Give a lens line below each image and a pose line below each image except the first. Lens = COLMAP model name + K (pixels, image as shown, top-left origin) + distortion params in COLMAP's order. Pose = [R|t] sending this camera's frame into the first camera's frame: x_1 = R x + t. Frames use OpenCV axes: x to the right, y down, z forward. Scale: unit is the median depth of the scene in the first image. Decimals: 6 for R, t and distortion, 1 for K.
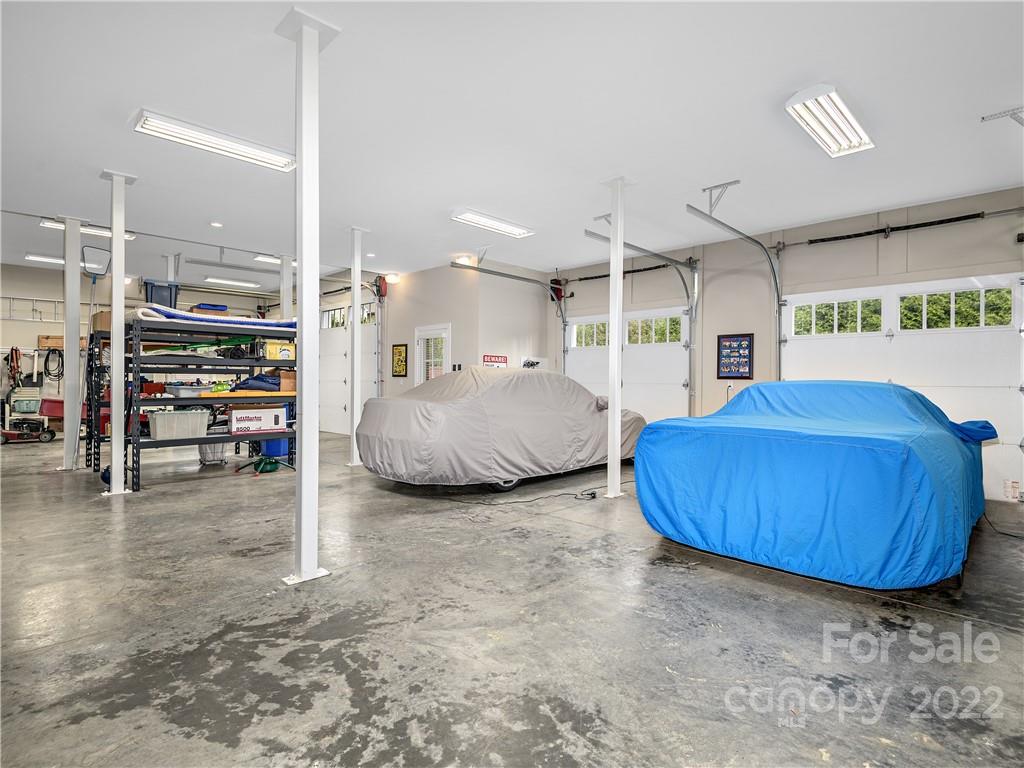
lens RADIAL K [[536.7, 0, 512.1], [0, 536.7, 383.3], [0, 0, 1]] dist [0.022081, -0.012618]
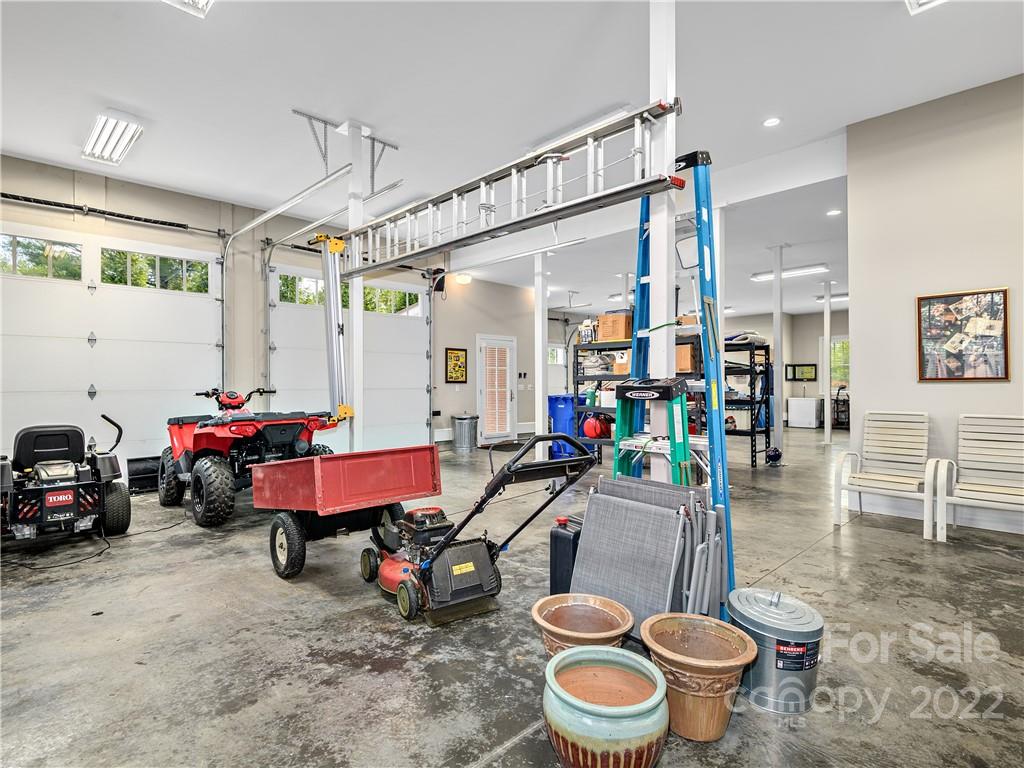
lens RADIAL K [[536.7, 0, 512.1], [0, 536.7, 384.9], [0, 0, 1]] dist [0.022081, -0.012618]
pose [[0.008028, -0.004056, 0.999960, -1.167921], [0.001052, 0.999991, 0.004048, -0.012138], [-0.999967, 0.001019, 0.008032, 0.907922]]
